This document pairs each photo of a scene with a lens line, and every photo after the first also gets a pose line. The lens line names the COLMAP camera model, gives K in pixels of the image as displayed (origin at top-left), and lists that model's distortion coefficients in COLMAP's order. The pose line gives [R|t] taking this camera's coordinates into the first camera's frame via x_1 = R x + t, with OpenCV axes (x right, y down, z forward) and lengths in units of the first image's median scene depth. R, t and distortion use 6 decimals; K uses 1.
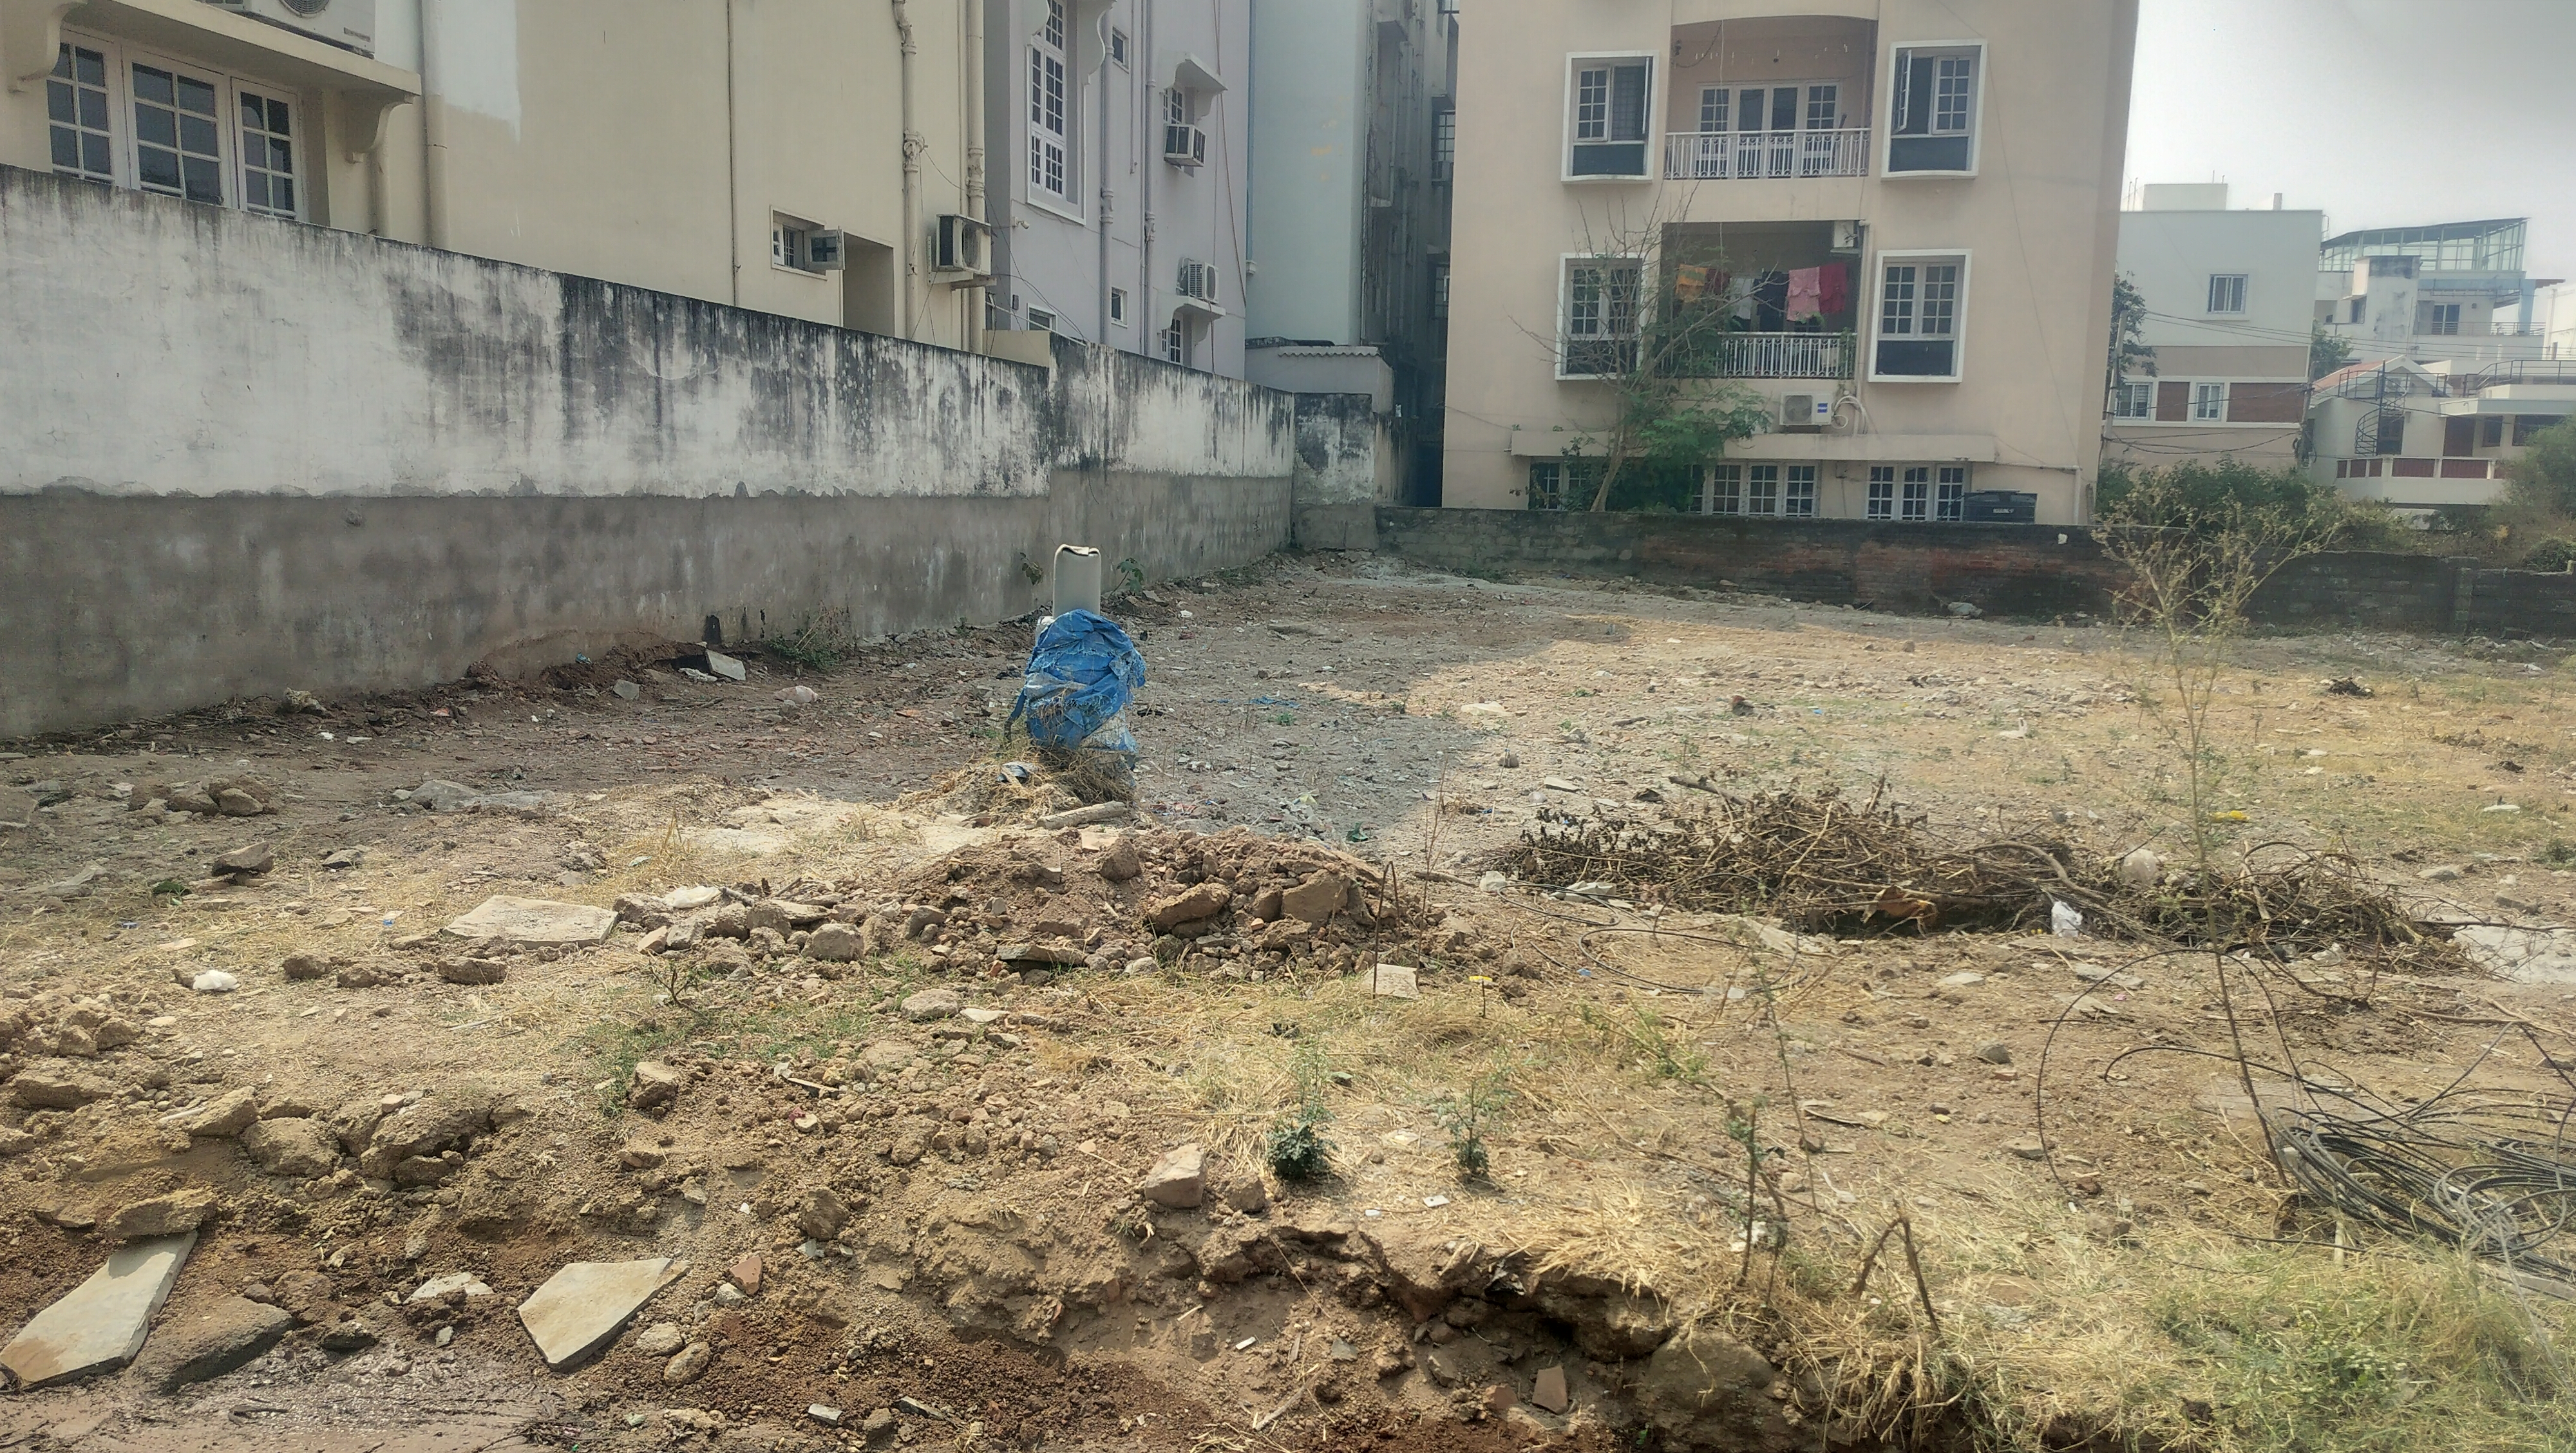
lens RADIAL K [[1839.4, 0, 1307.8], [0, 1839.4, 740.1], [0, 0, 1]] dist [0.089140, -0.132380]
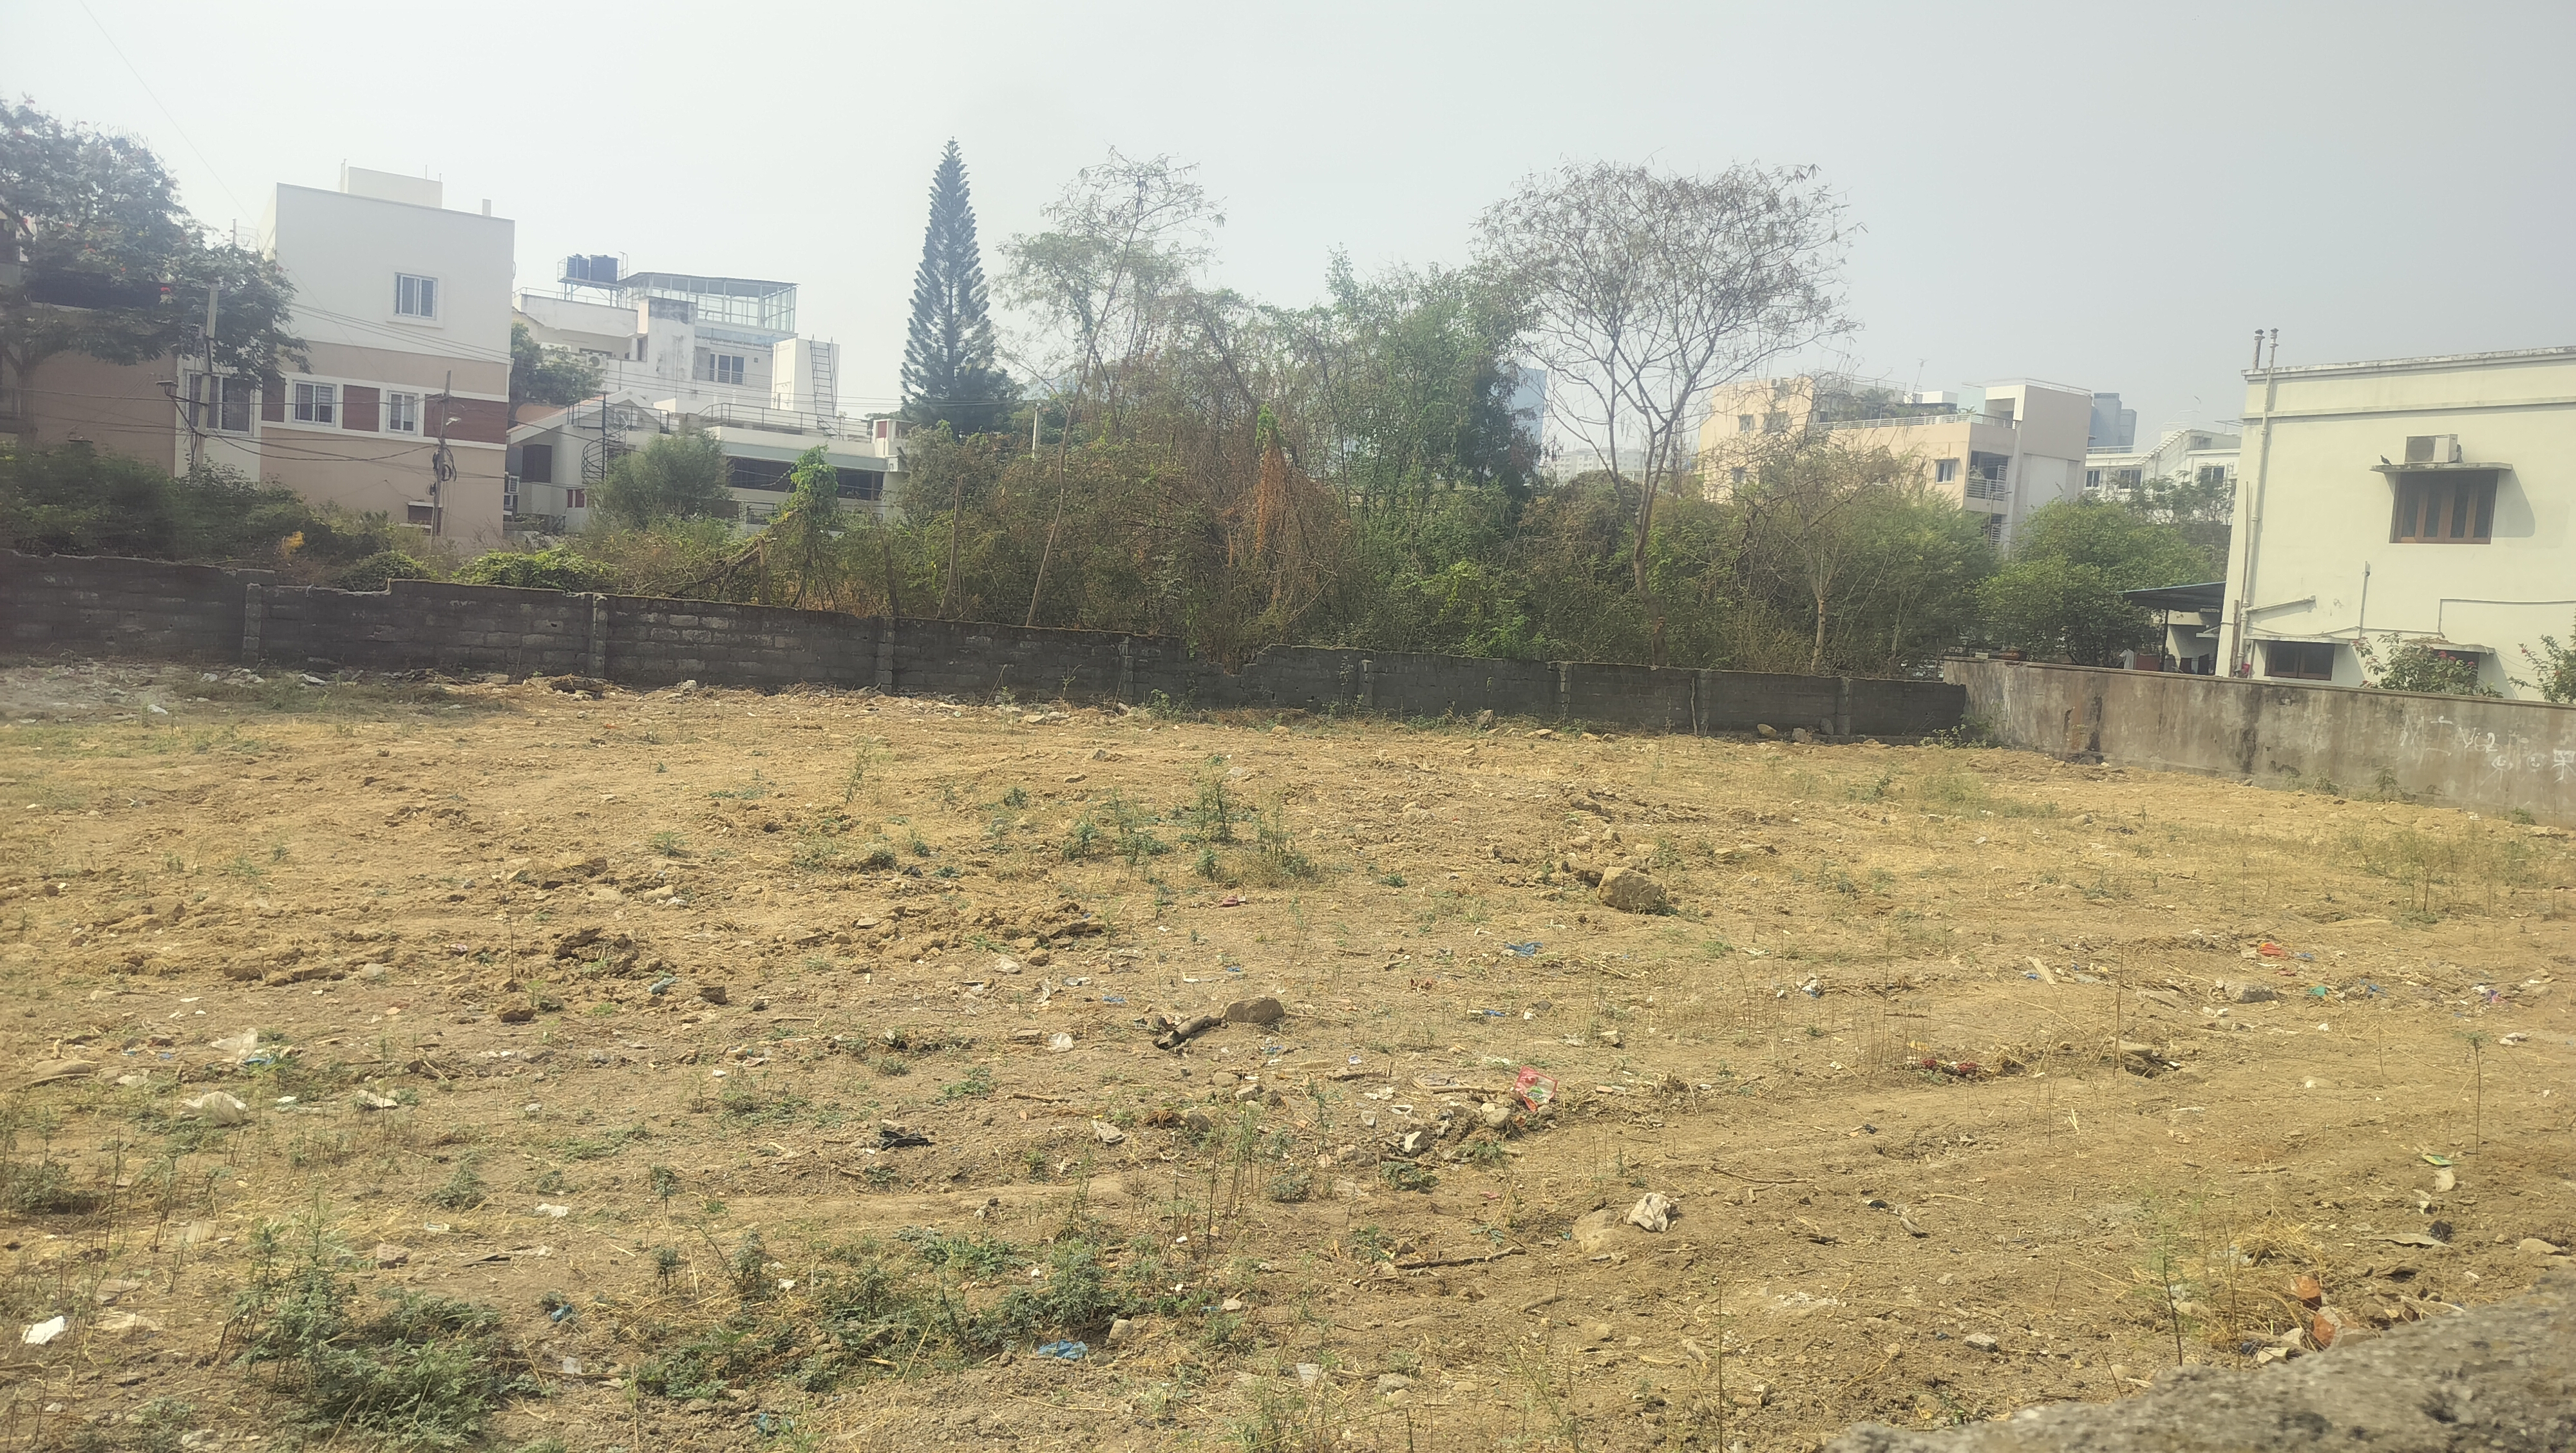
lens RADIAL K [[1823.0, 0, 1296.4], [0, 1823.0, 723.0], [0, 0, 1]] dist [0.096612, -0.142166]
pose [[0.726320, -0.019202, 0.687089, 0.368866], [0.038742, 0.999164, -0.013031, -0.004819], [-0.686264, 0.036084, 0.726457, 0.113783]]
